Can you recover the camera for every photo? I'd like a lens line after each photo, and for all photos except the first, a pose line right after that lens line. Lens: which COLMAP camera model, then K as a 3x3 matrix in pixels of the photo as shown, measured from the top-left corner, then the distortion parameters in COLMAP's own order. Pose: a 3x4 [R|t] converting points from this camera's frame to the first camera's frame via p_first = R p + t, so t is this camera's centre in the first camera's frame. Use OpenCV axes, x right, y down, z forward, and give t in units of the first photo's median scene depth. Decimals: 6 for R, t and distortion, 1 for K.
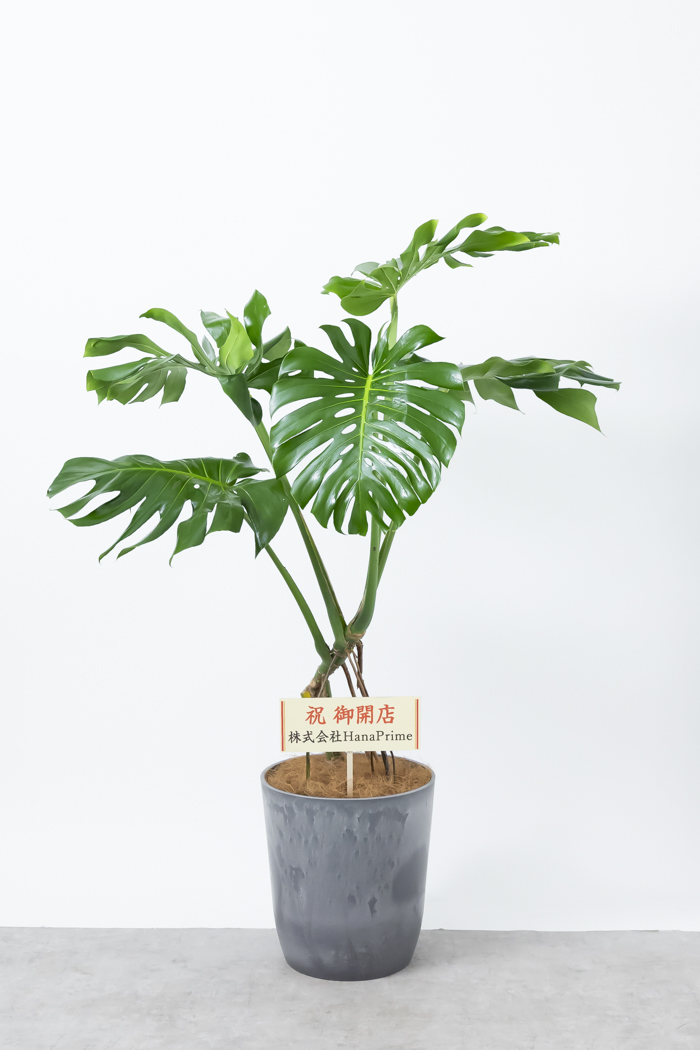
lens RADIAL K [[1706.9, 0, 345.6], [0, 1706.9, 475.0], [0, 0, 1]] dist [-0.021192, 0.000000]
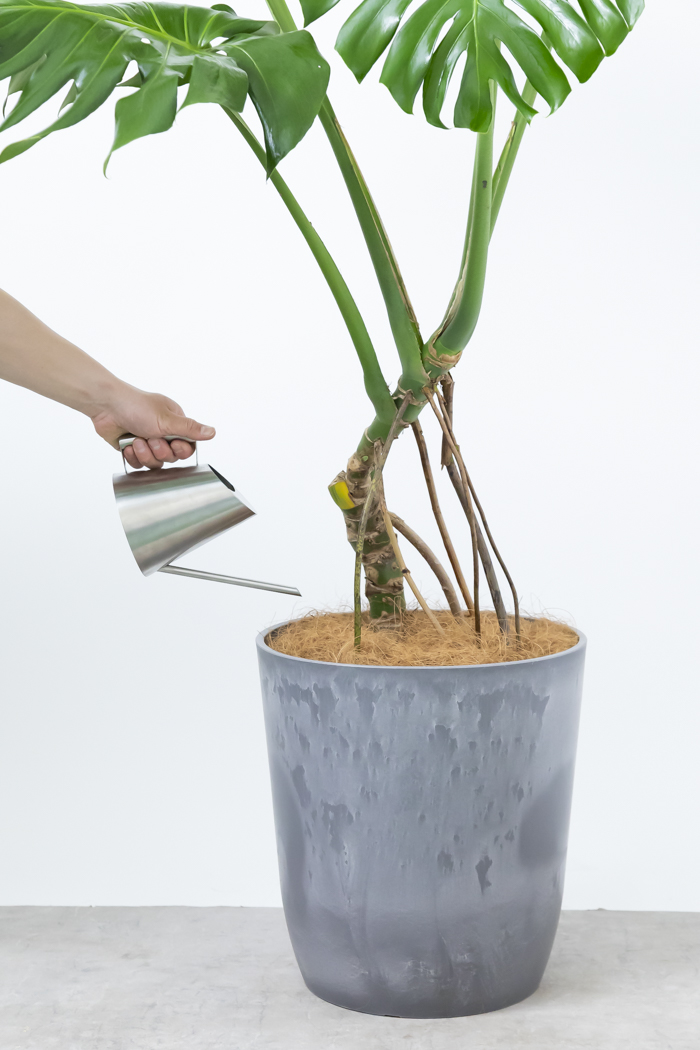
lens RADIAL K [[2258.8, 0, 355.5], [0, 2258.8, 552.9], [0, 0, 1]] dist [-0.028505, 0.000000]
pose [[0.996599, -0.014575, 0.081107, -0.078563], [0.010659, 0.998766, 0.048511, 0.120552], [-0.081714, -0.047482, 0.995524, 0.317177]]
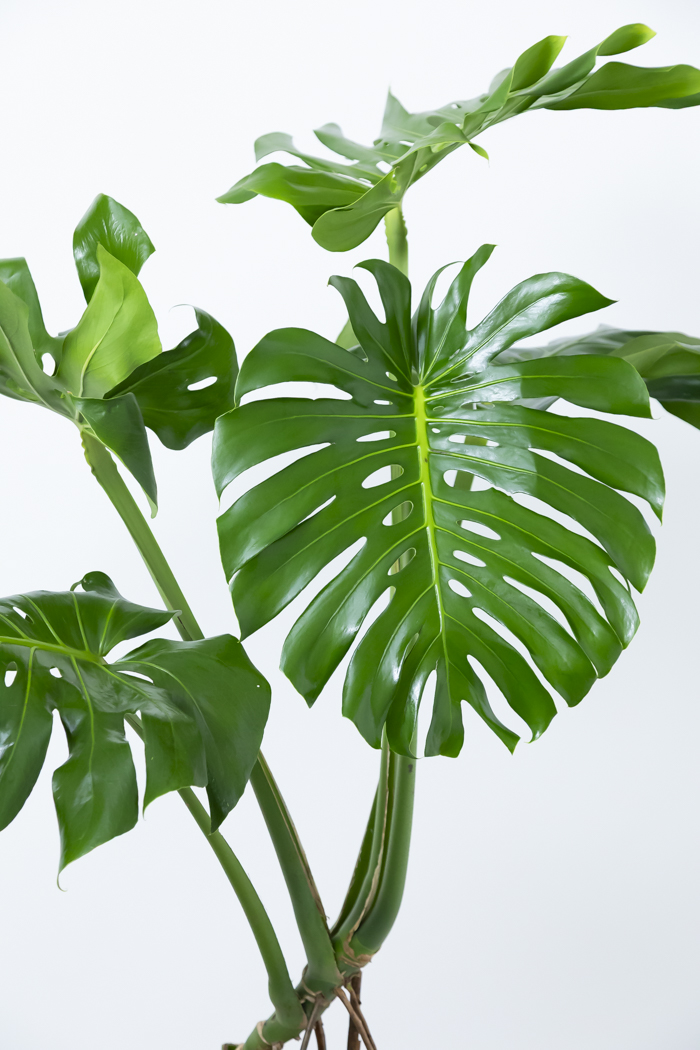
lens RADIAL K [[2321.5, 0, 372.4], [0, 2321.5, 477.6], [0, 0, 1]] dist [-0.015635, 0.000000]
pose [[0.933639, -0.052634, 0.354326, -0.205067], [0.045272, 0.998552, 0.029043, -0.051527], [-0.355342, -0.011075, 0.934671, 0.428377]]
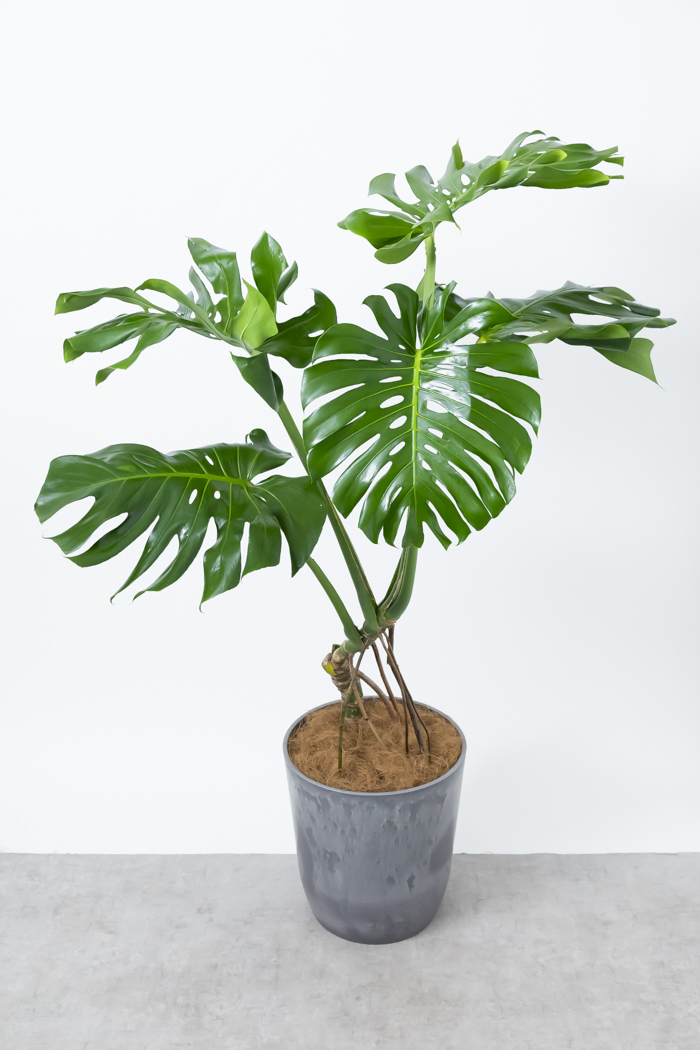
lens RADIAL K [[1269.8, 0, 355.9], [0, 1269.8, 529.0], [0, 0, 1]] dist [-0.025191, 0.000000]
pose [[0.990410, -0.055026, 0.126727, -0.096005], [0.014245, 0.953046, 0.302491, -0.158792], [-0.137421, -0.297785, 0.944690, 0.382432]]
